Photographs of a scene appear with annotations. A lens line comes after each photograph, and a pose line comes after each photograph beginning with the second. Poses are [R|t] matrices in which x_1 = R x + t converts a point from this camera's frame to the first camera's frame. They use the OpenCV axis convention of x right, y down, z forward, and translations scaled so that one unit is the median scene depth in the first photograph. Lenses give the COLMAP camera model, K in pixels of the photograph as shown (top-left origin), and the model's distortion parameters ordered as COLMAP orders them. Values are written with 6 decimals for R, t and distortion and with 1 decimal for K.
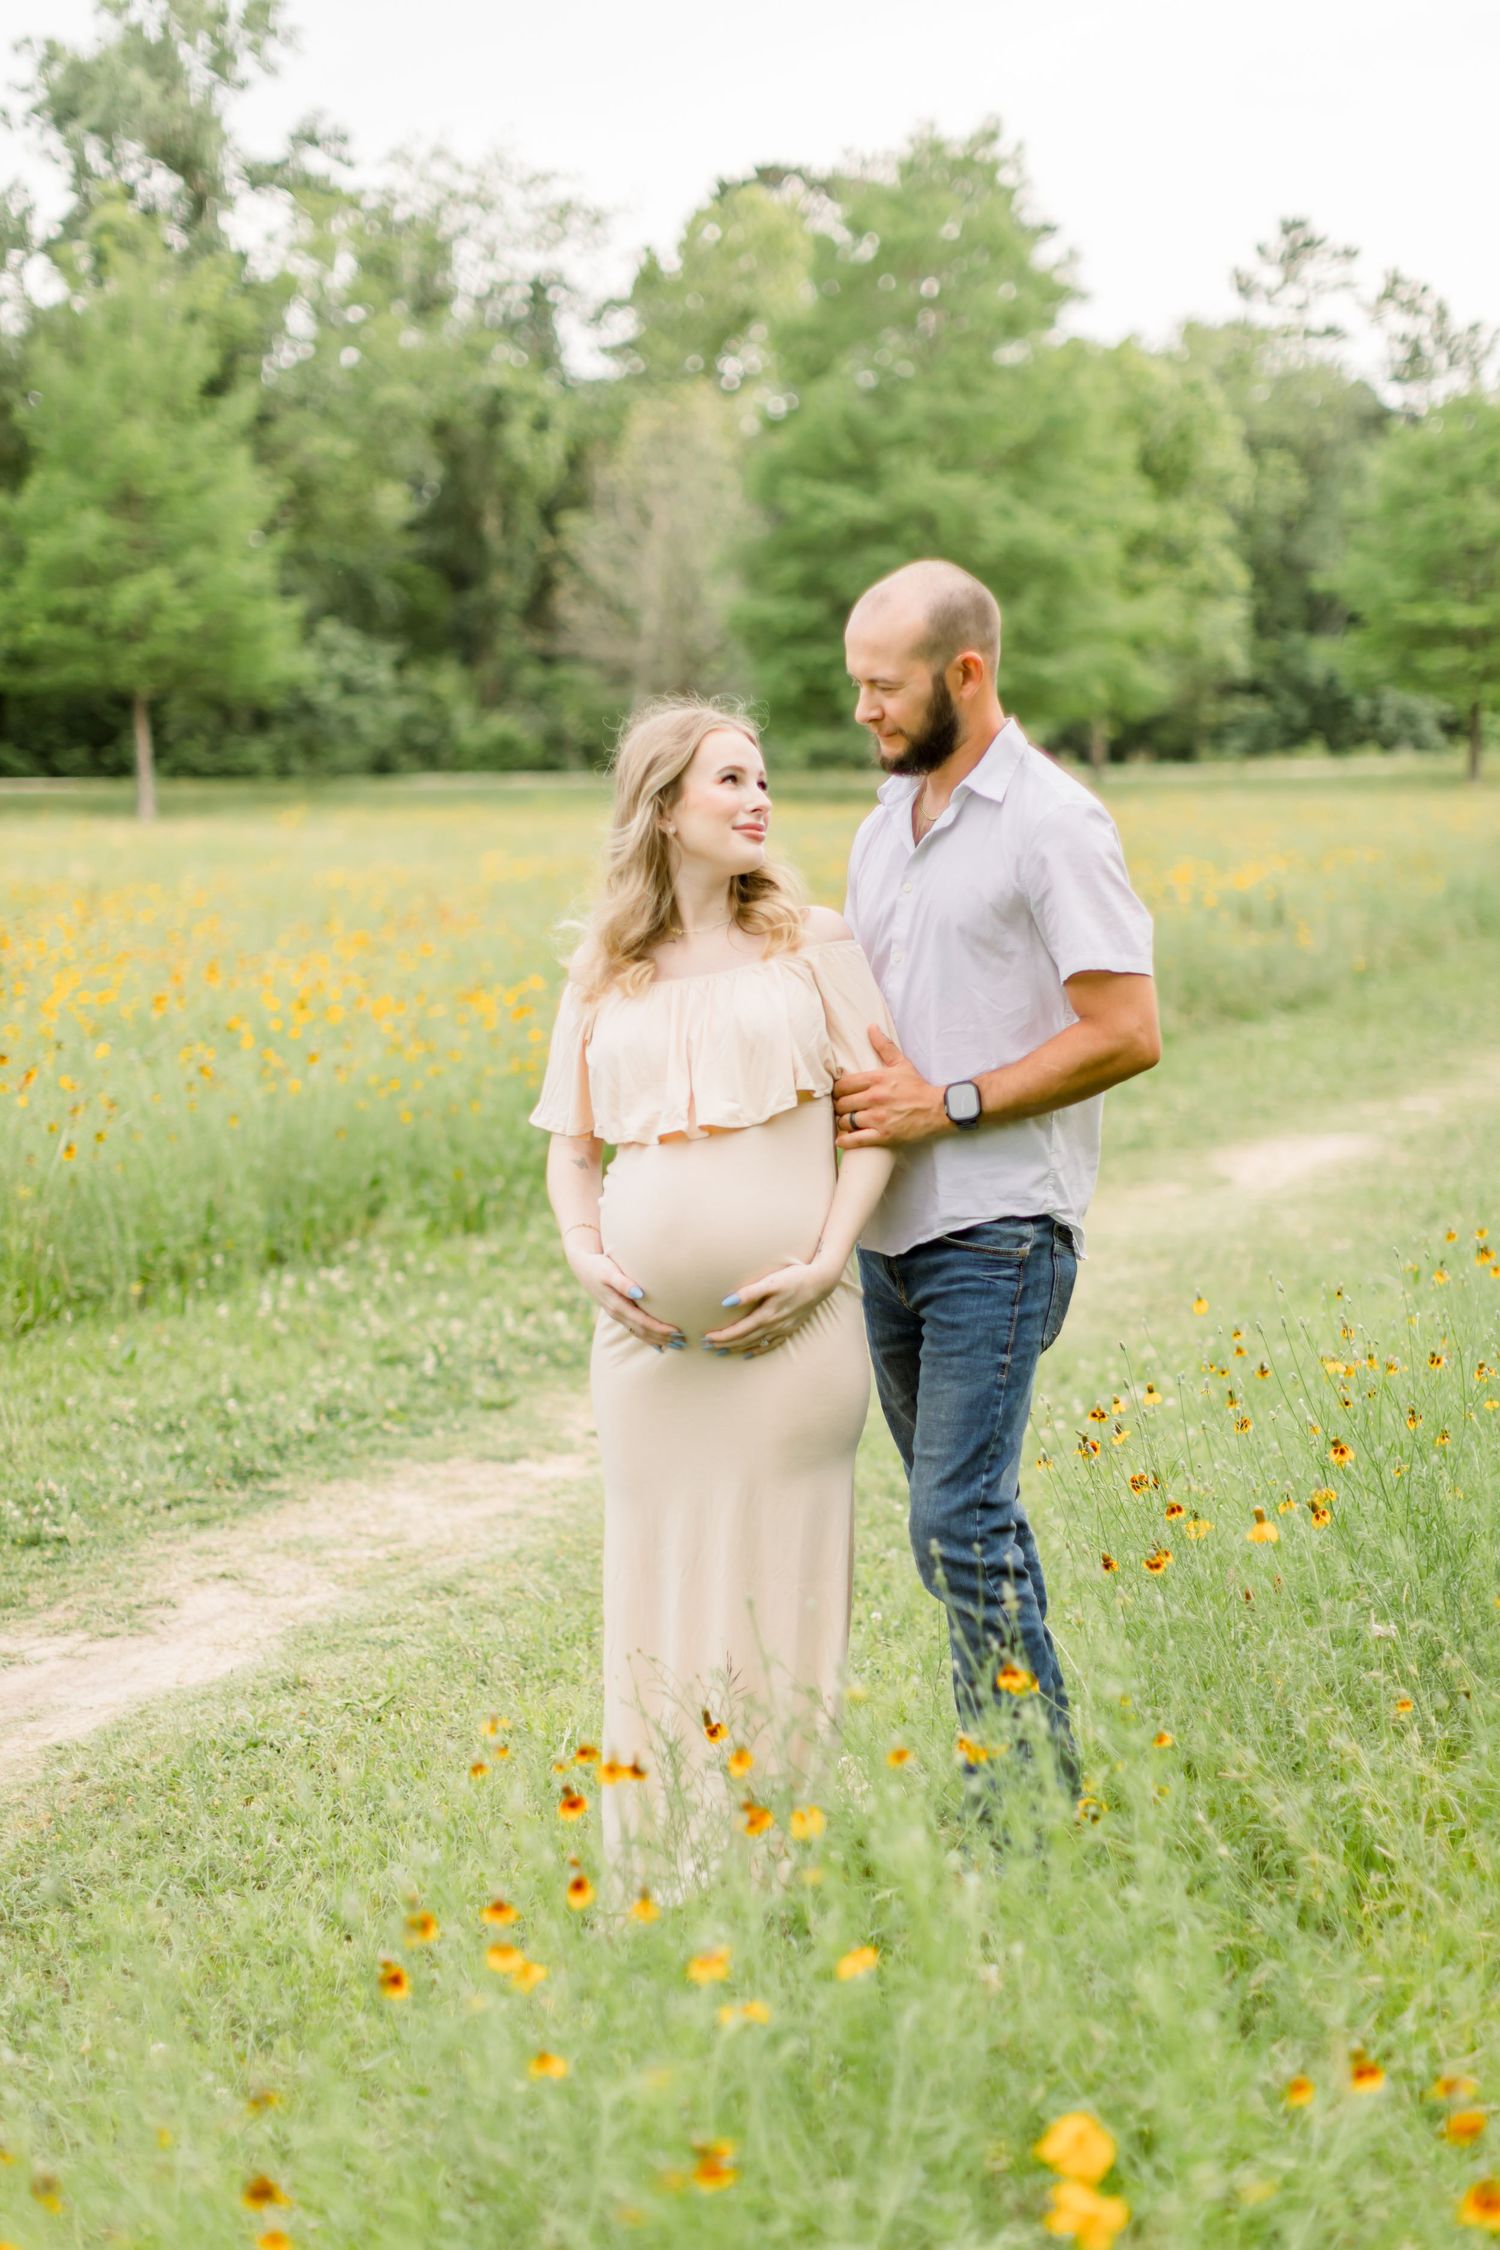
lens RADIAL K [[3252.3, 0, 729.3], [0, 3252.3, 1124.5], [0, 0, 1]] dist [0.027151, 0.000000]
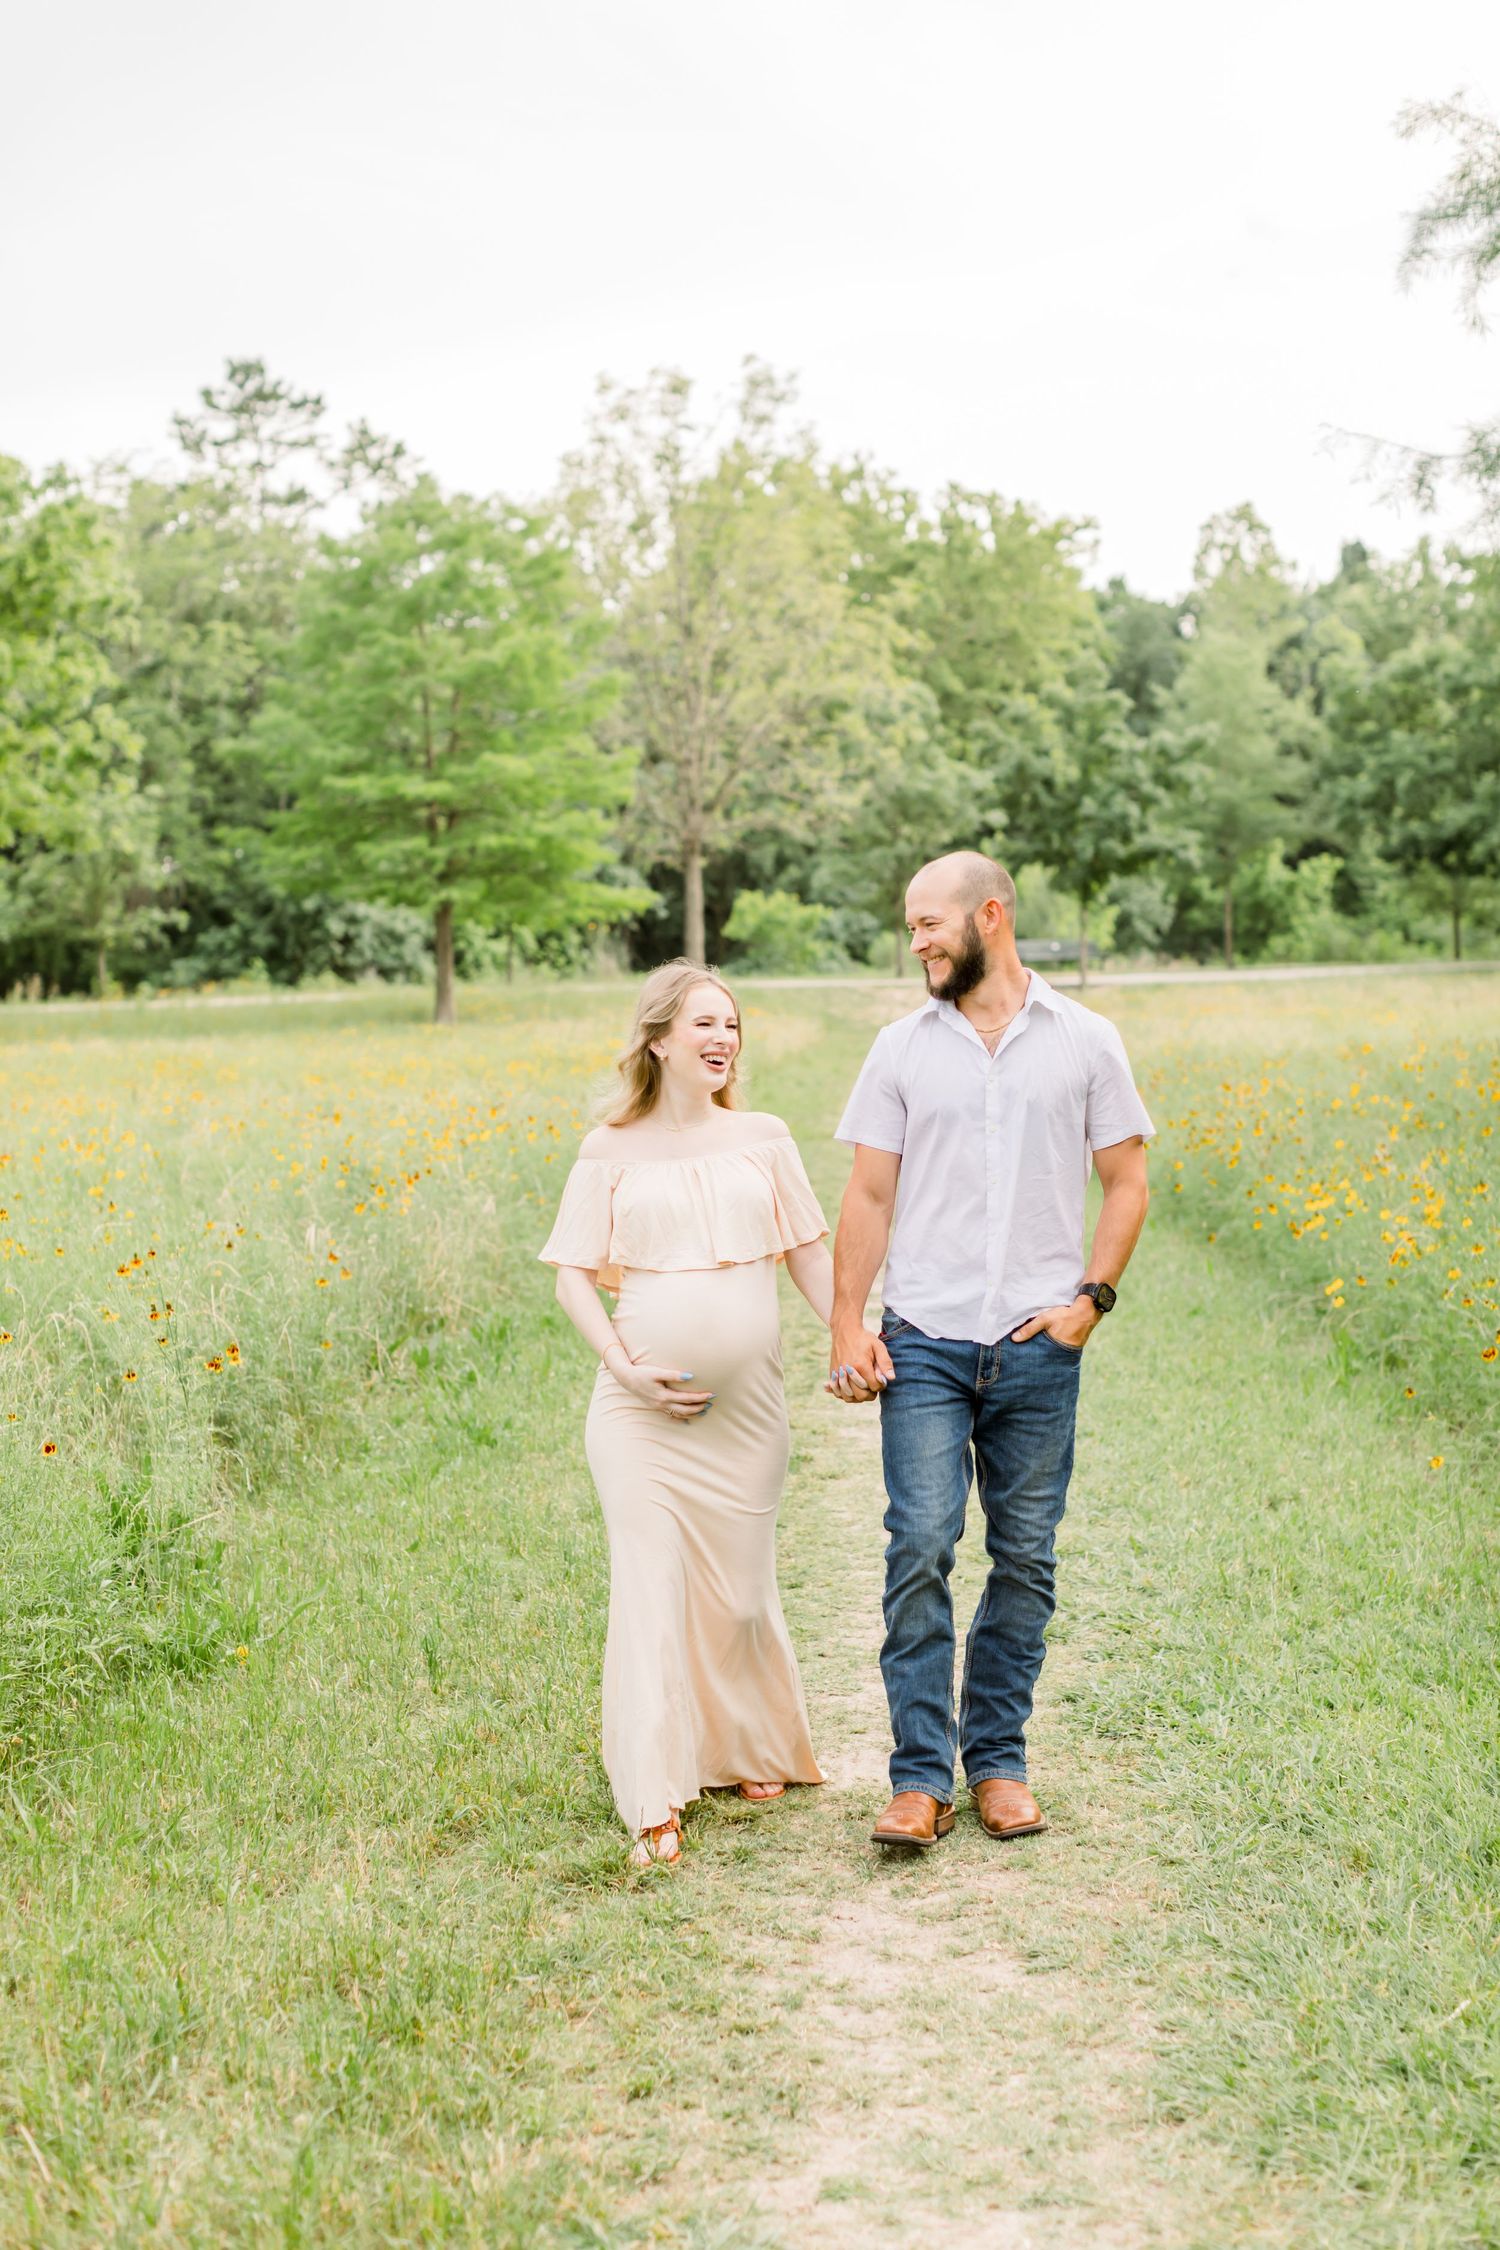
lens RADIAL K [[3252.3, 0, 744.7], [0, 3252.3, 1136.6], [0, 0, 1]] dist [0.027151, 0.000000]
pose [[0.956462, -0.021047, 0.291096, 0.059849], [0.040838, 0.997235, -0.062080, -0.022554], [-0.288985, 0.071265, 0.954678, 0.212965]]
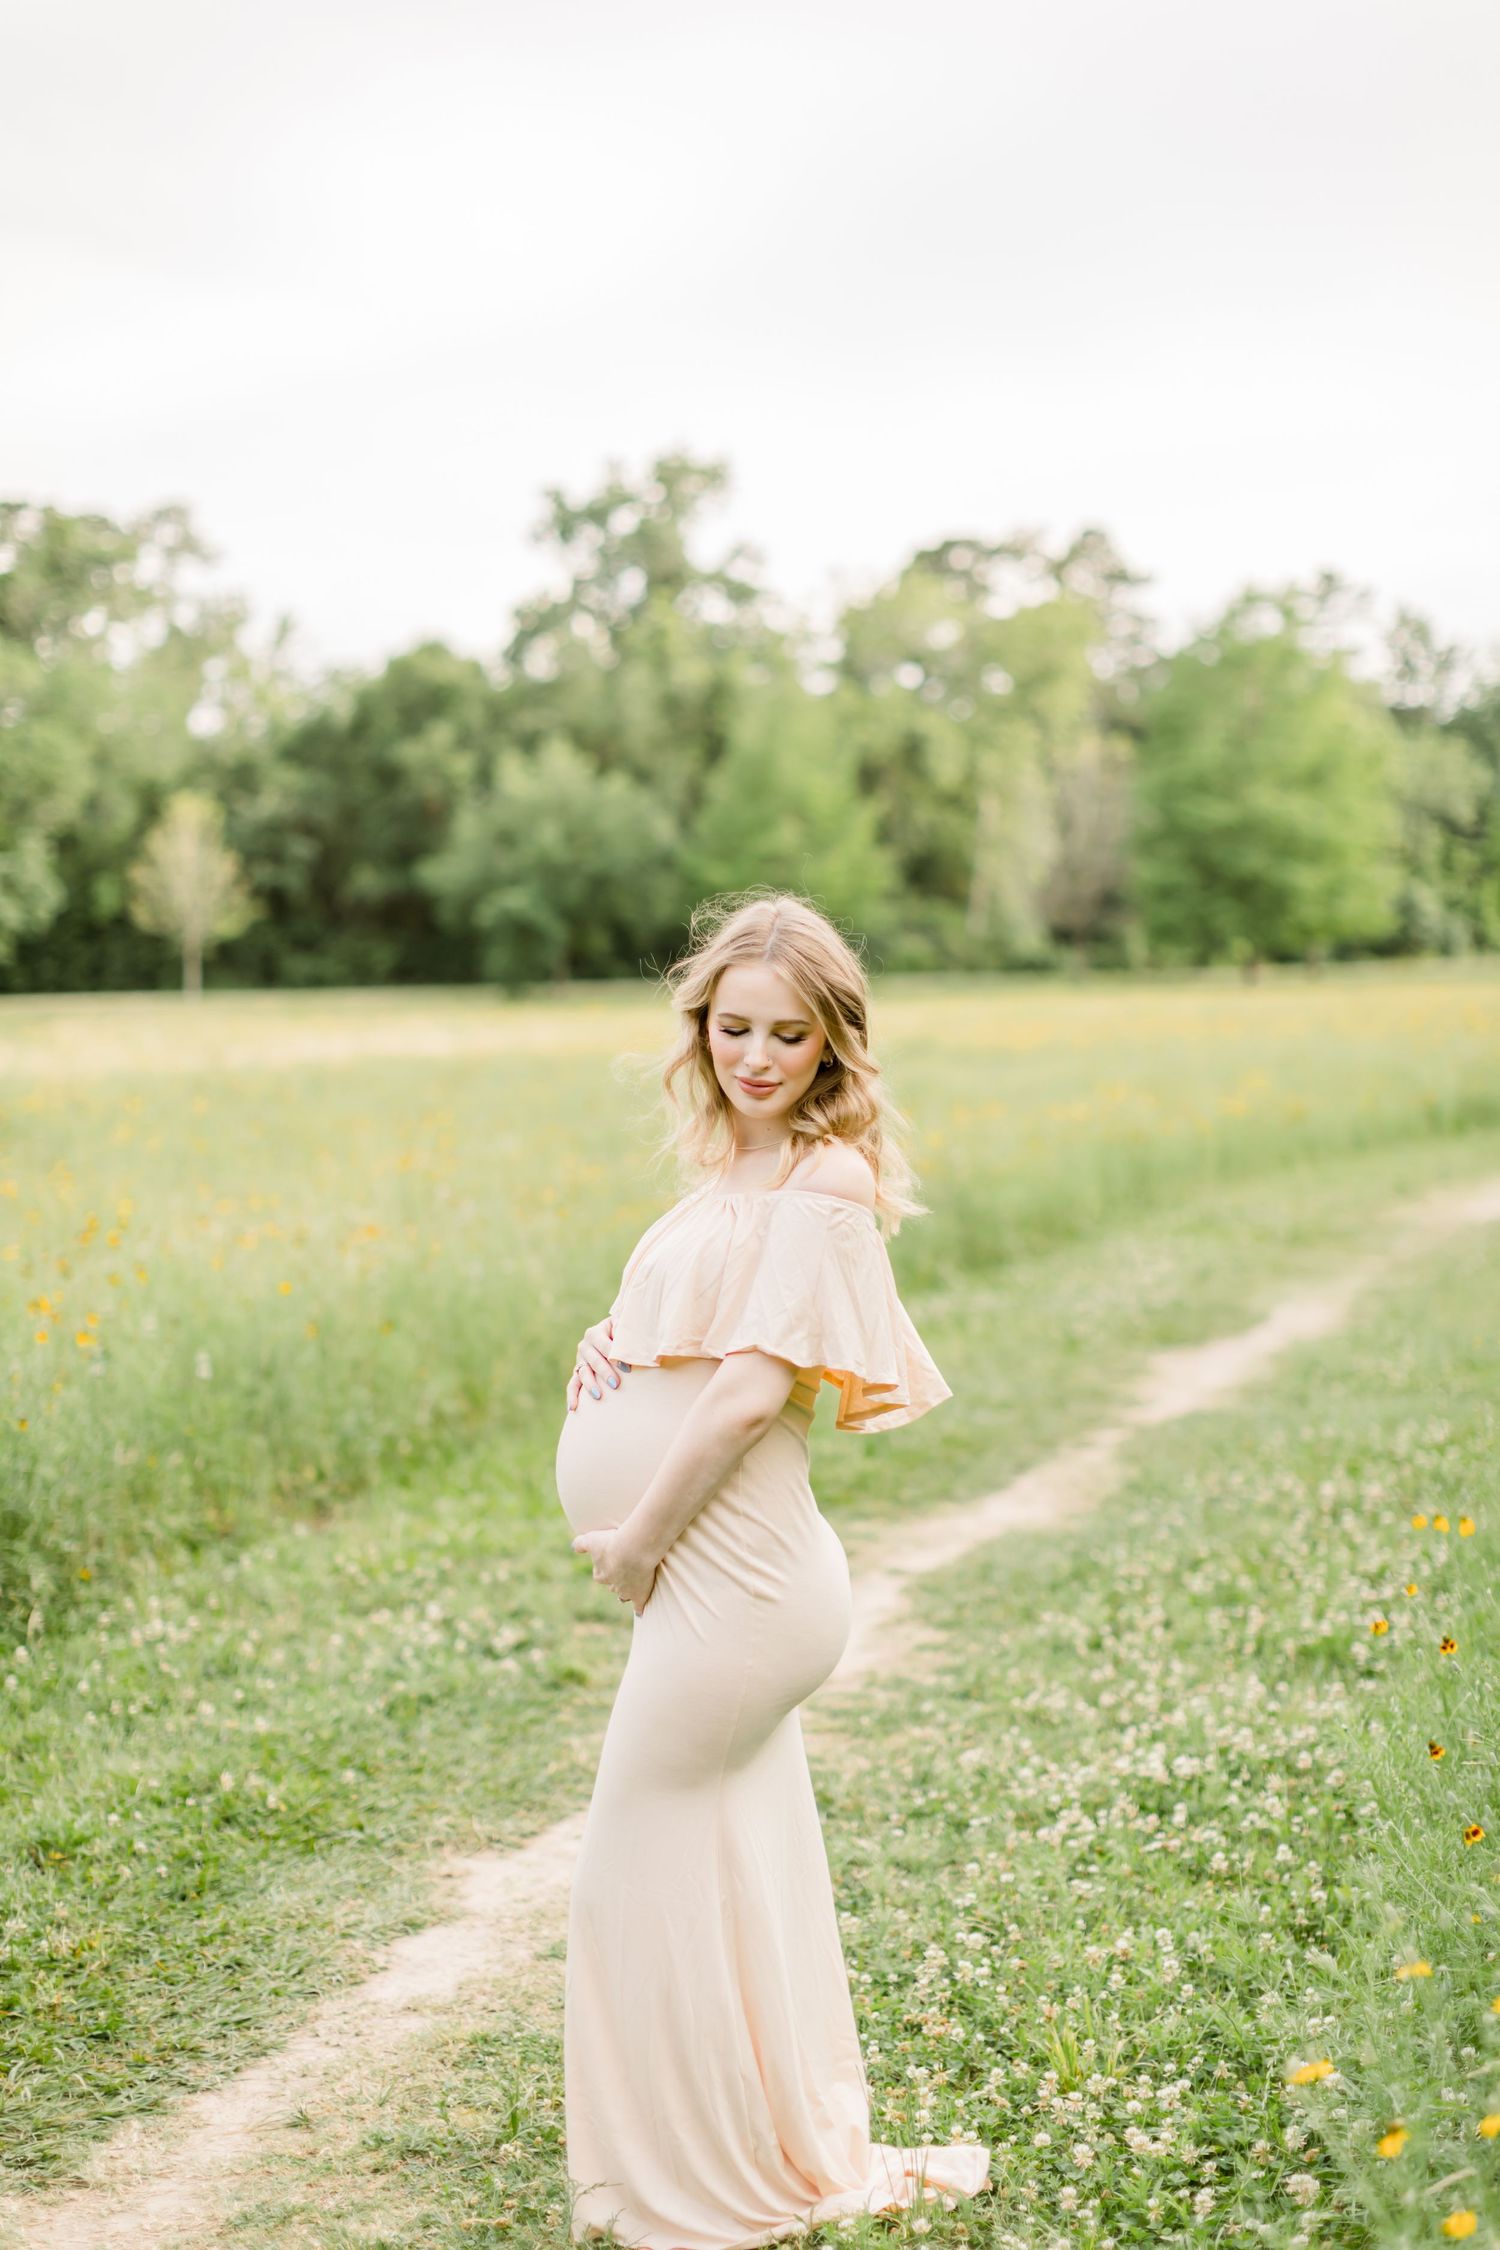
lens RADIAL K [[3252.3, 0, 734.0], [0, 3252.3, 1119.7], [0, 0, 1]] dist [0.027151, 0.000000]
pose [[0.998193, -0.013677, 0.058518, -0.202580], [0.017676, 0.997504, -0.068363, 0.050063], [-0.057437, 0.069274, 0.995943, -0.414214]]
